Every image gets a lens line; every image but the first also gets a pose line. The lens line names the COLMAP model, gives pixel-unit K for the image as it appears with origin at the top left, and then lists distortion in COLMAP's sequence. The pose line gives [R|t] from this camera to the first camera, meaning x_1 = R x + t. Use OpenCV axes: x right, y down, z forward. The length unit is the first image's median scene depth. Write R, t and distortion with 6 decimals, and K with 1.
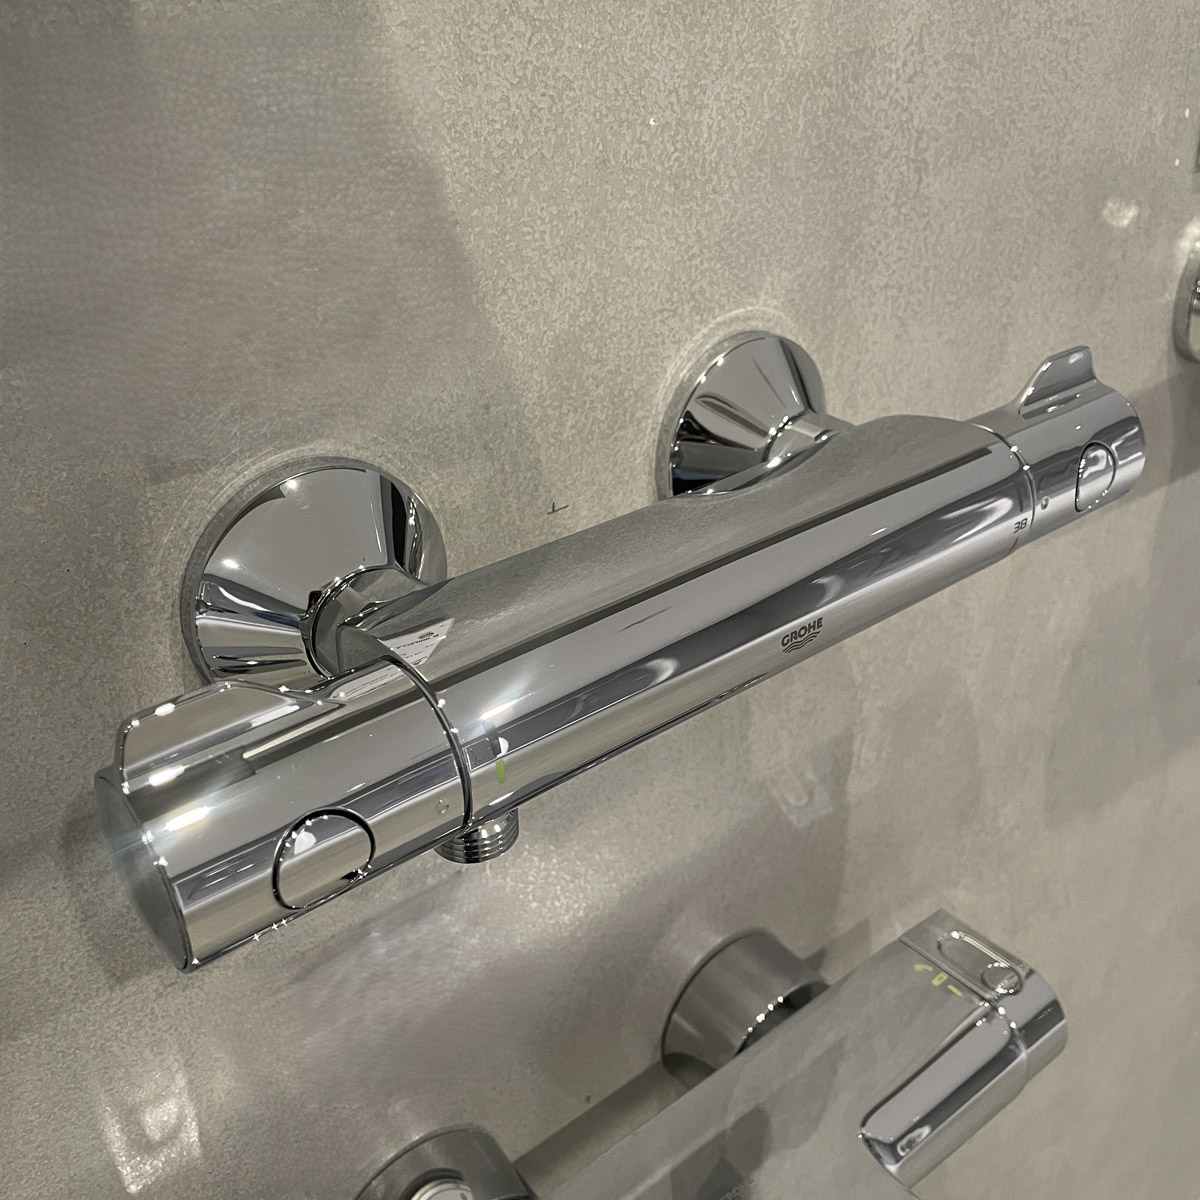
lens RADIAL K [[1282.4, 0, 648.7], [0, 1282.4, 601.3], [0, 0, 1]] dist [0.038575, -0.102896]
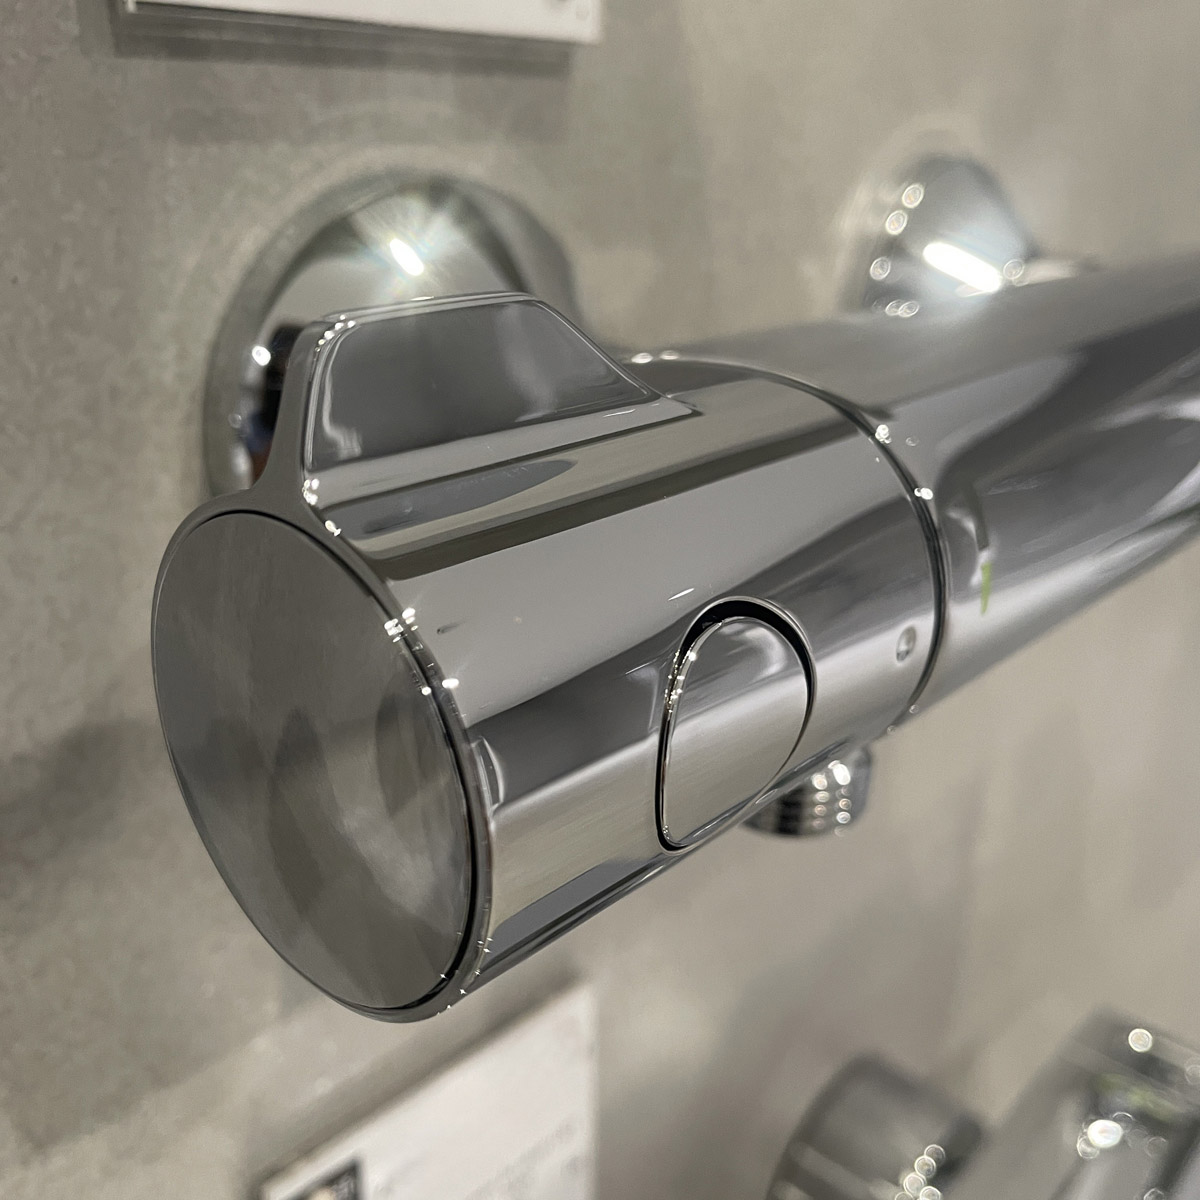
lens RADIAL K [[1298.0, 0, 600.0], [0, 1298.0, 600.0], [0, 0, 1]] dist [-0.010048, -0.033873]
pose [[0.990540, -0.013196, 0.136588, -0.282161], [0.032155, 0.989973, -0.137550, 0.170550], [-0.133403, 0.140641, 0.981032, 0.469399]]
